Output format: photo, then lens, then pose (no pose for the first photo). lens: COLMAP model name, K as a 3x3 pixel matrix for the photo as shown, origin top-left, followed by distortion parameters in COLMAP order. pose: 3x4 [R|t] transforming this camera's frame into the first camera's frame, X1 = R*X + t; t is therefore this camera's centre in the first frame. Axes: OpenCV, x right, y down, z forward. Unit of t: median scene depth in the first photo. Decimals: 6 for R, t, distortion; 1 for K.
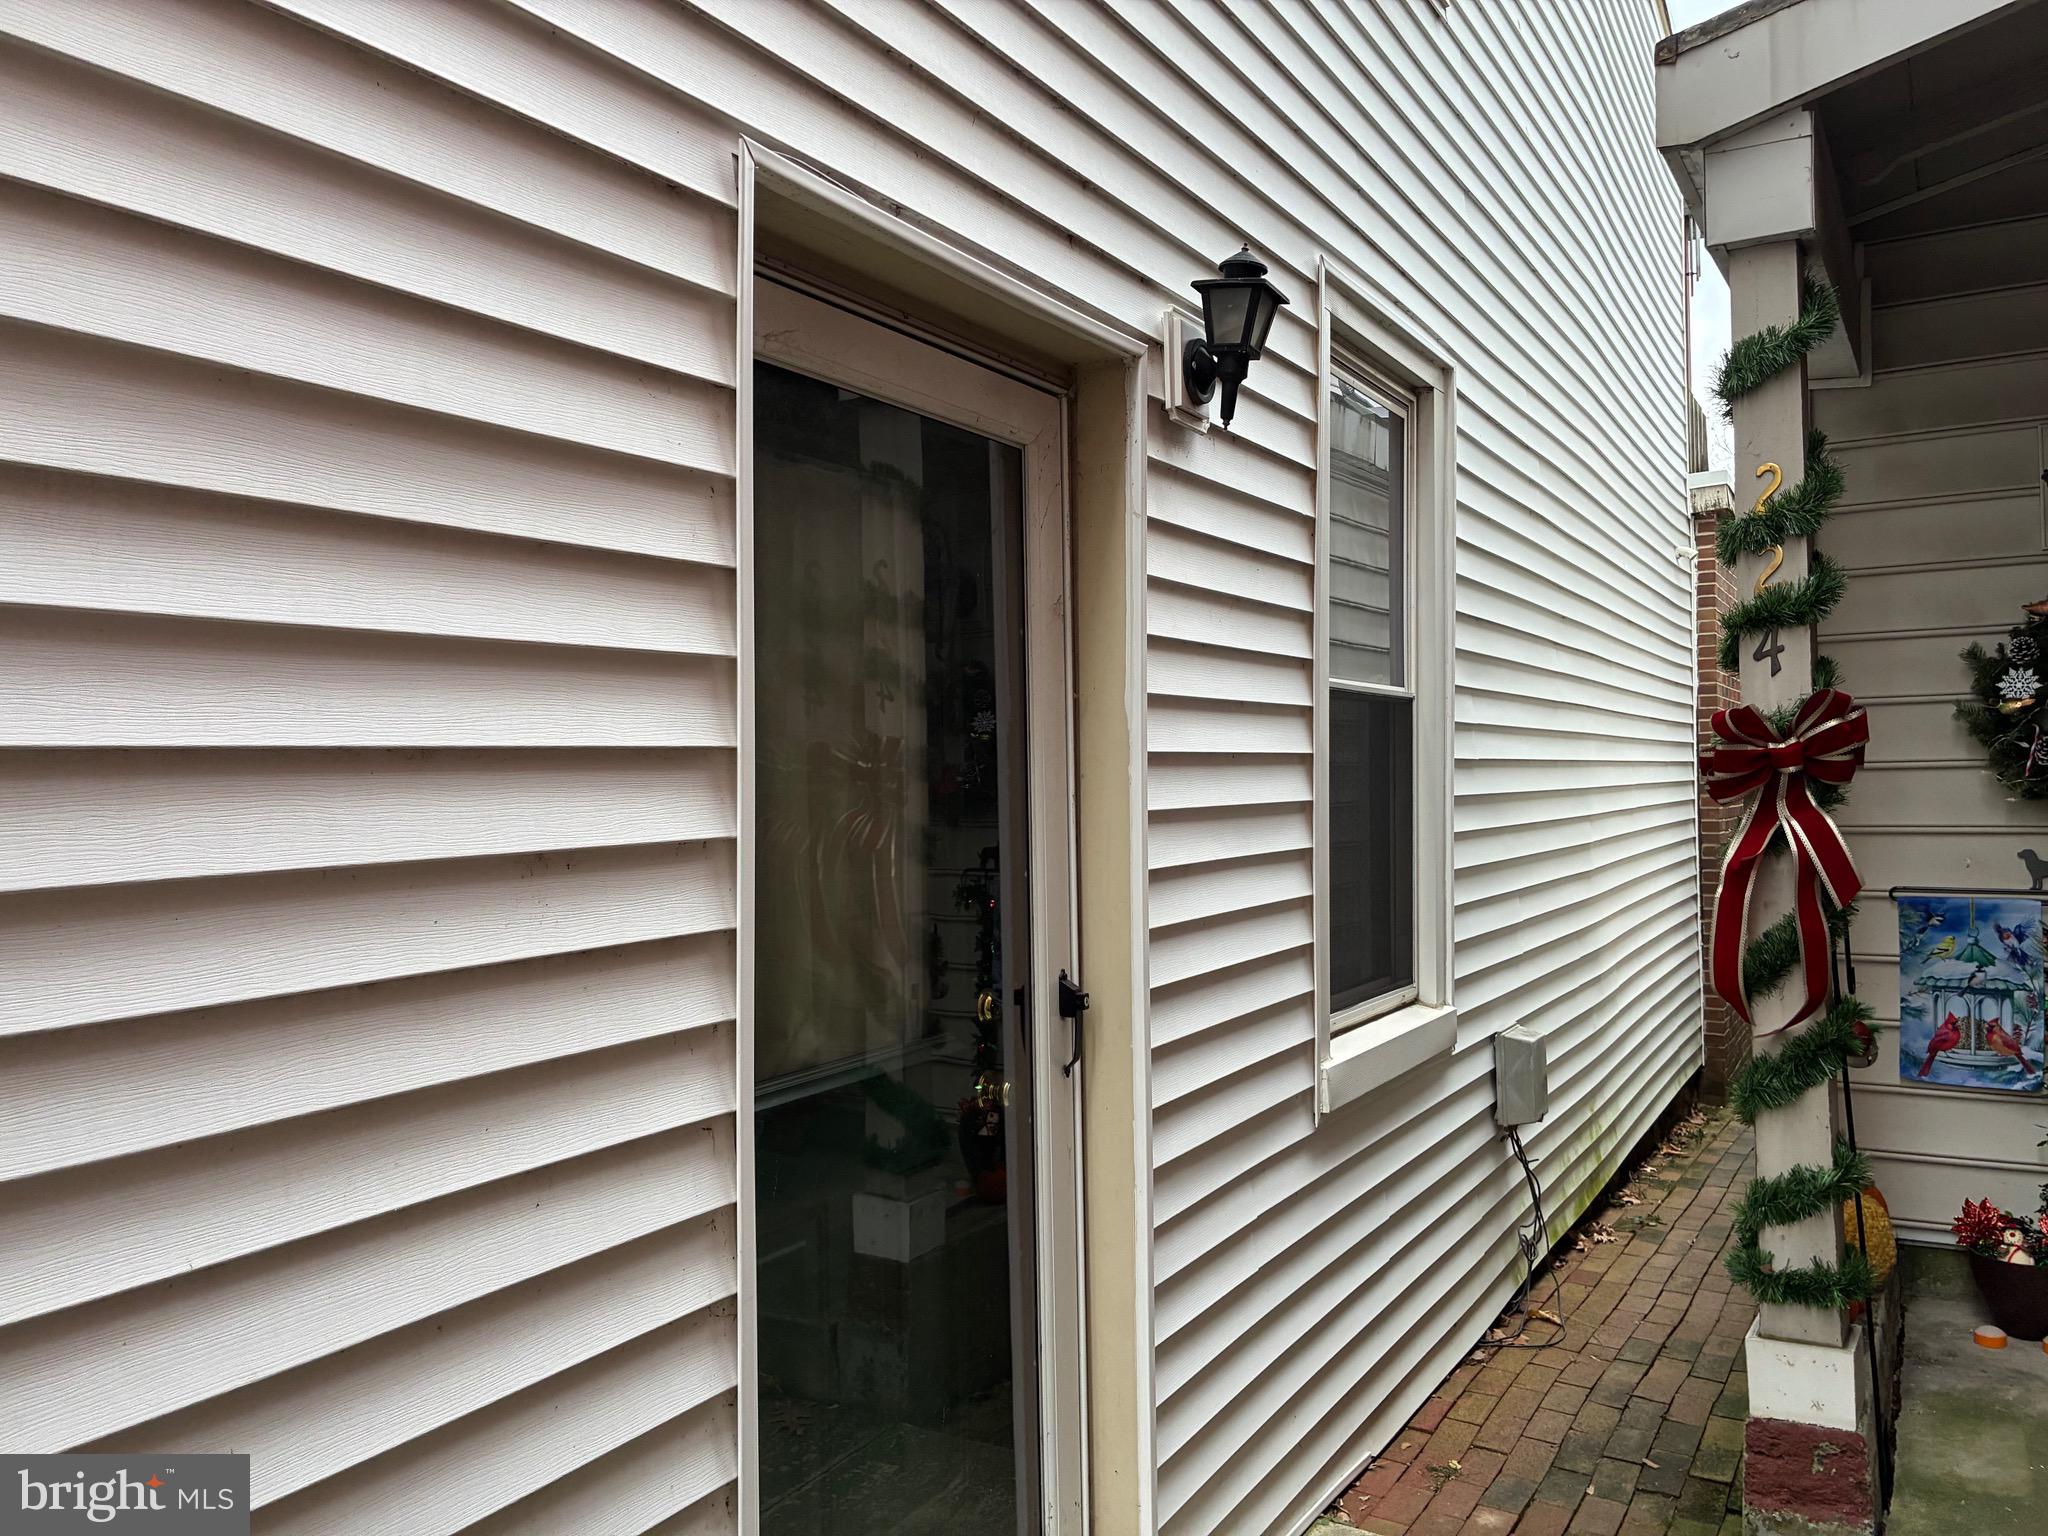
lens RADIAL K [[1549.5, 0, 1031.6], [0, 1549.5, 770.0], [0, 0, 1]] dist [0.028076, -0.014903]
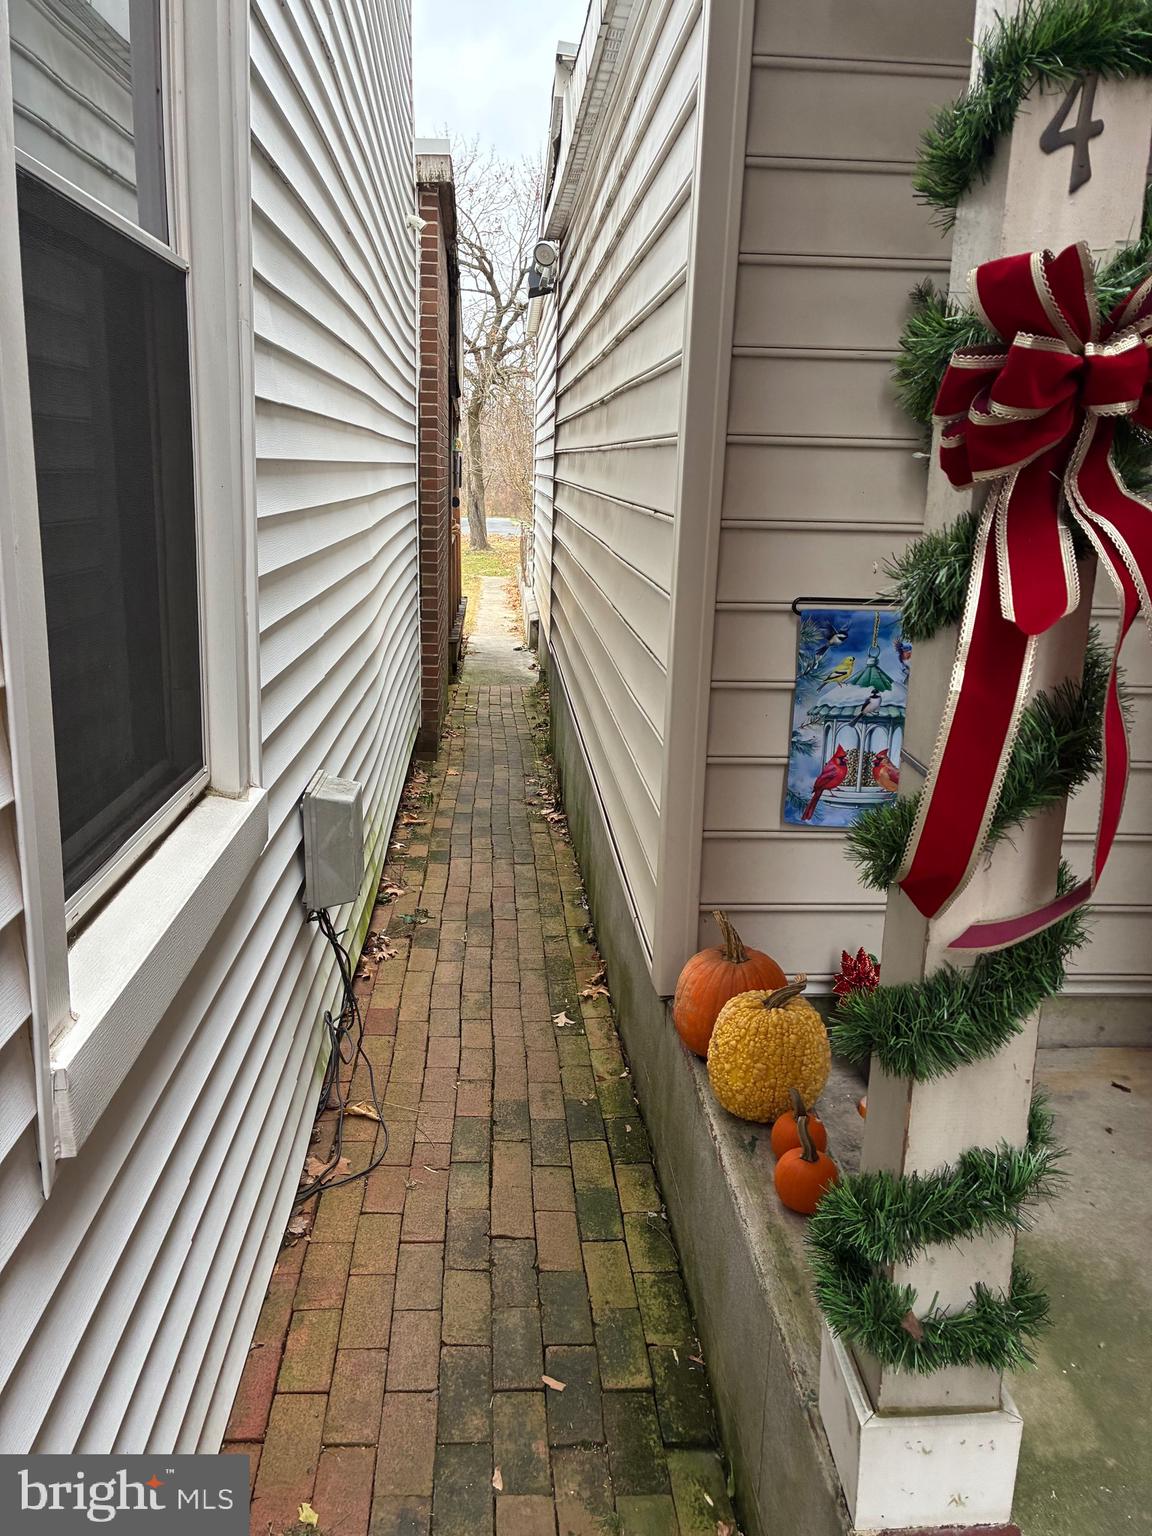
lens RADIAL K [[1162.1, 0, 582.4], [0, 1162.1, 761.3], [0, 0, 1]] dist [0.028076, -0.014903]
pose [[0.818958, -0.100755, 0.564939, 0.112229], [-0.045955, 0.969789, 0.239576, 0.017782], [-0.572010, -0.222165, 0.789587, 0.573034]]
